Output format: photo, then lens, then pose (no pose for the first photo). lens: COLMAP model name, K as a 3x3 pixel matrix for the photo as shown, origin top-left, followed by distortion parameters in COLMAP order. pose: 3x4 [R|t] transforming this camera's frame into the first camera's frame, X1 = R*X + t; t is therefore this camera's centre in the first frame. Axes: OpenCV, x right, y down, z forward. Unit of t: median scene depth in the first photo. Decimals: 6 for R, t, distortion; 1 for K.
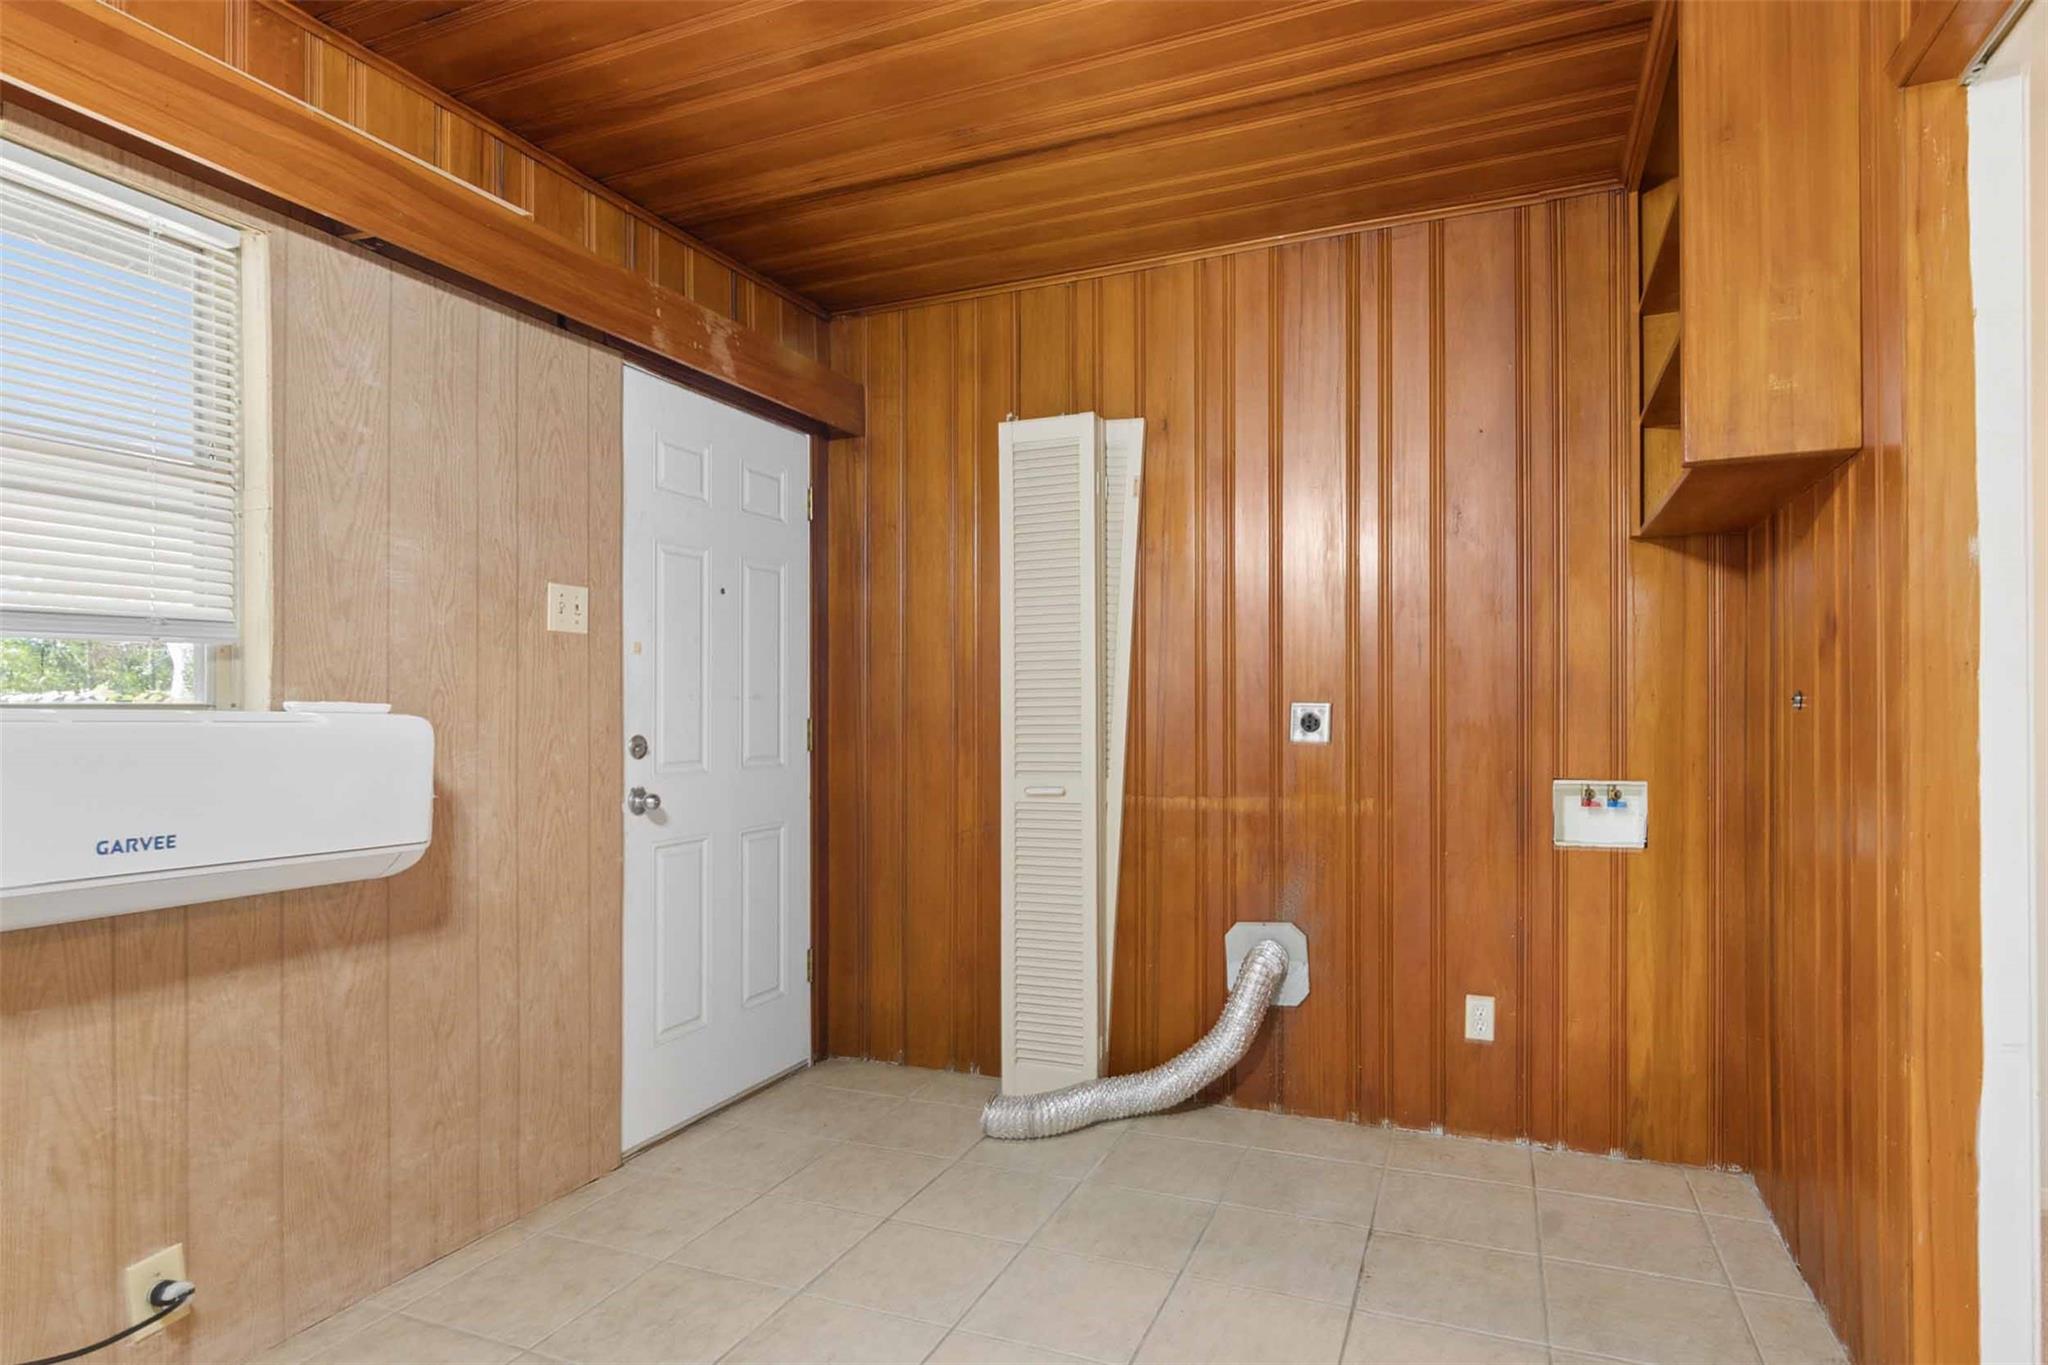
lens RADIAL K [[1087.8, 0, 1051.4], [0, 1087.8, 701.6], [0, 0, 1]] dist [0.000764, 0.001154]
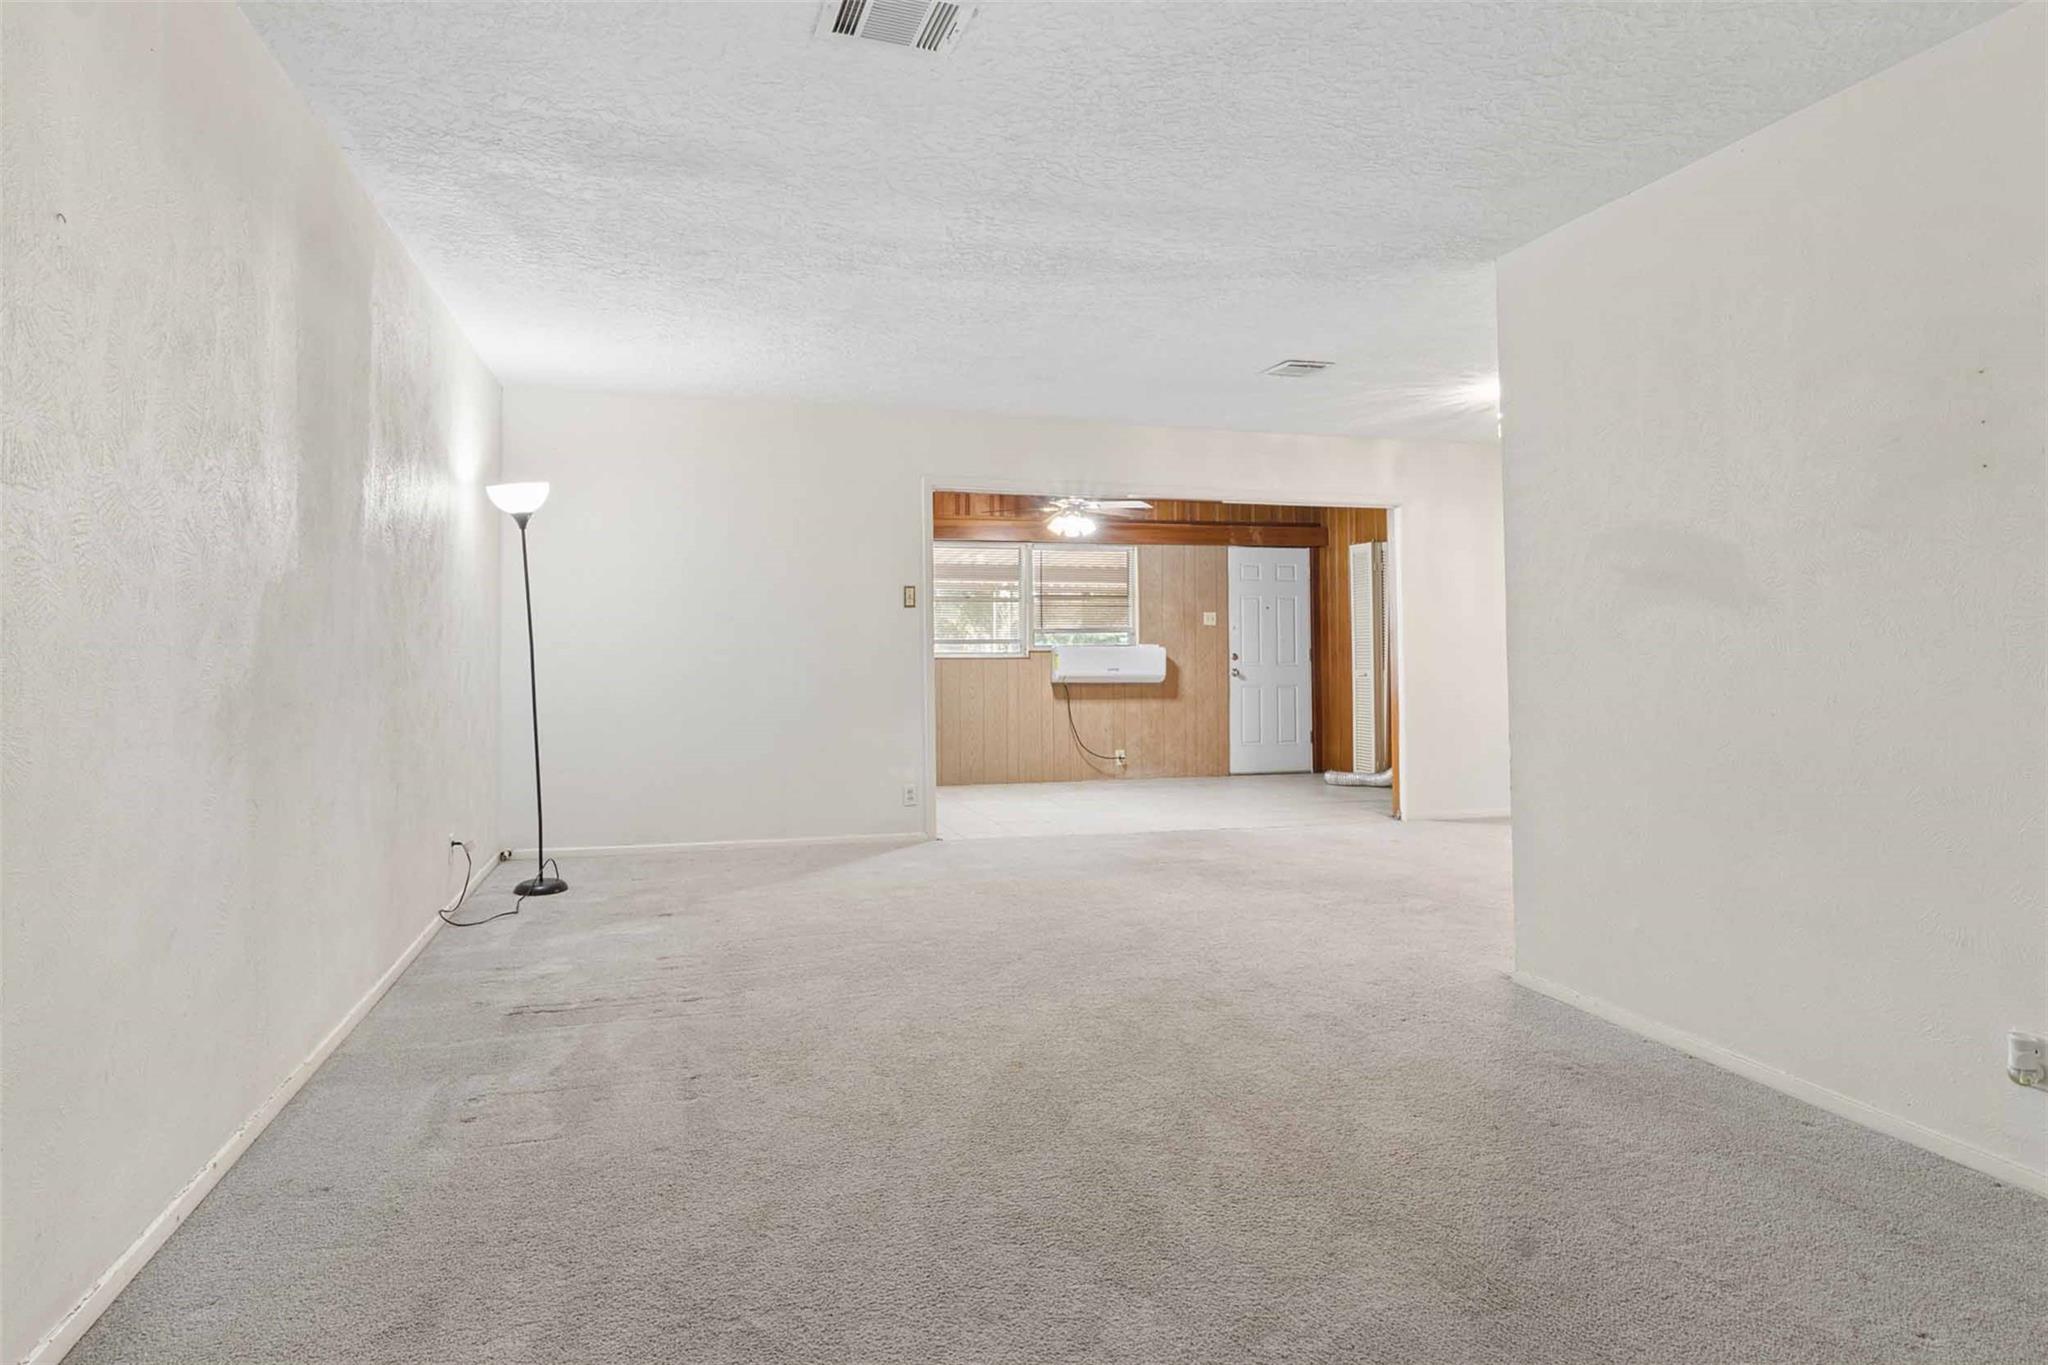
lens RADIAL K [[1041.5, 0, 966.6], [0, 1041.5, 599.6], [0, 0, 1]] dist [0.000143, 0.000191]
pose [[0.579993, -0.036482, -0.813804, 2.010537], [0.006956, 0.999182, -0.039835, -0.015442], [0.814591, 0.017443, 0.579773, -1.774136]]
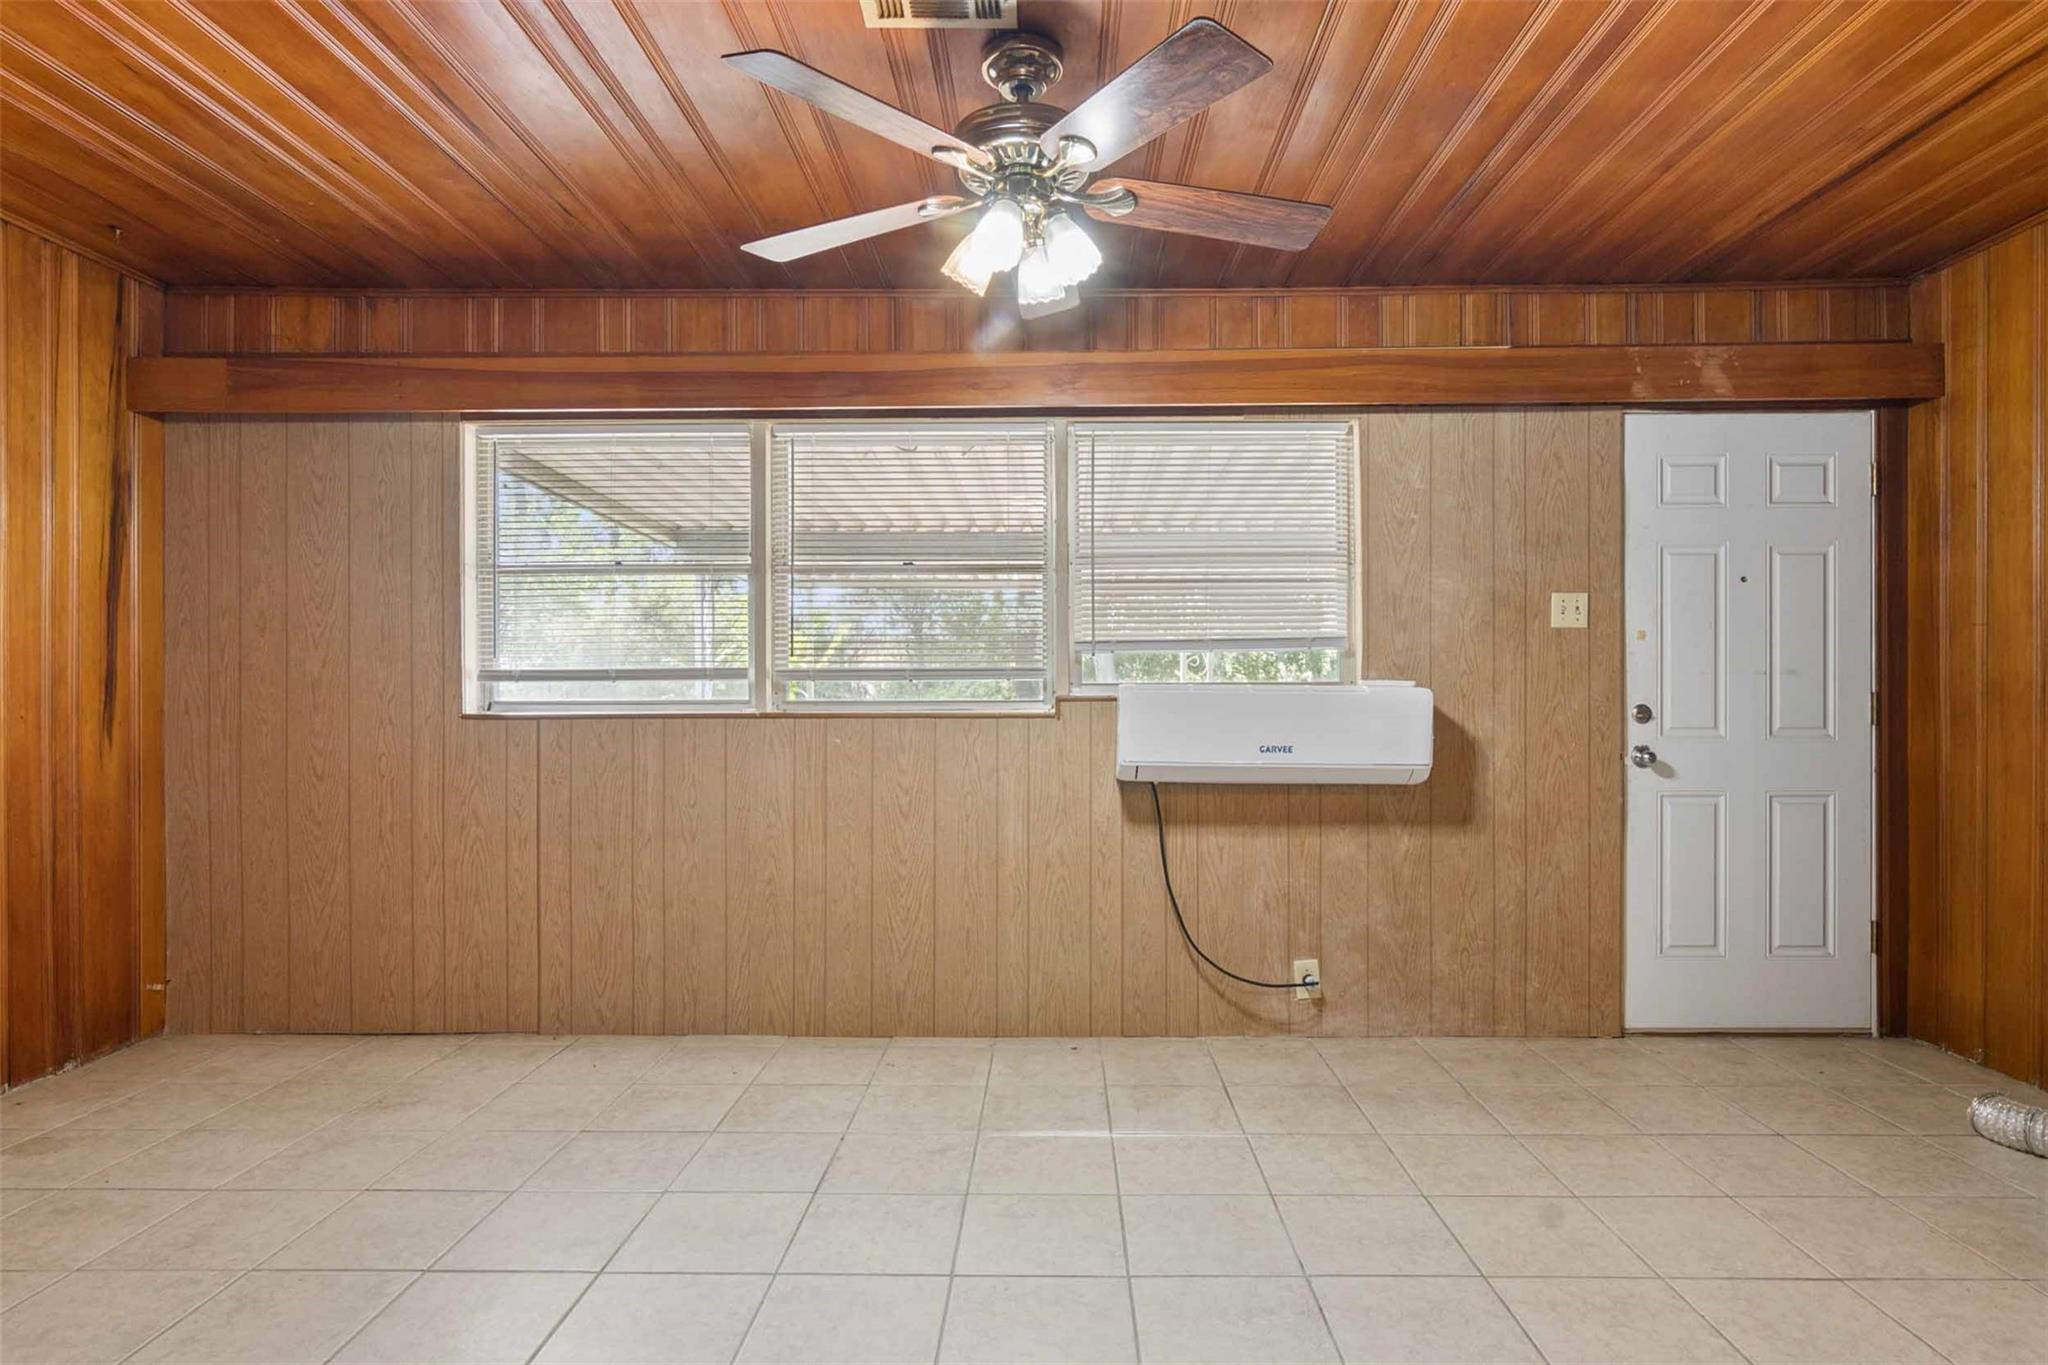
lens RADIAL K [[1057.5, 0, 1033.2], [0, 1057.5, 685.6], [0, 0, 1]] dist [-0.003619, -0.000840]
pose [[0.363941, 0.000841, -0.931422, 0.556046], [0.009492, 0.999944, 0.004612, -0.003404], [0.931374, -0.010519, 0.363912, -0.110196]]
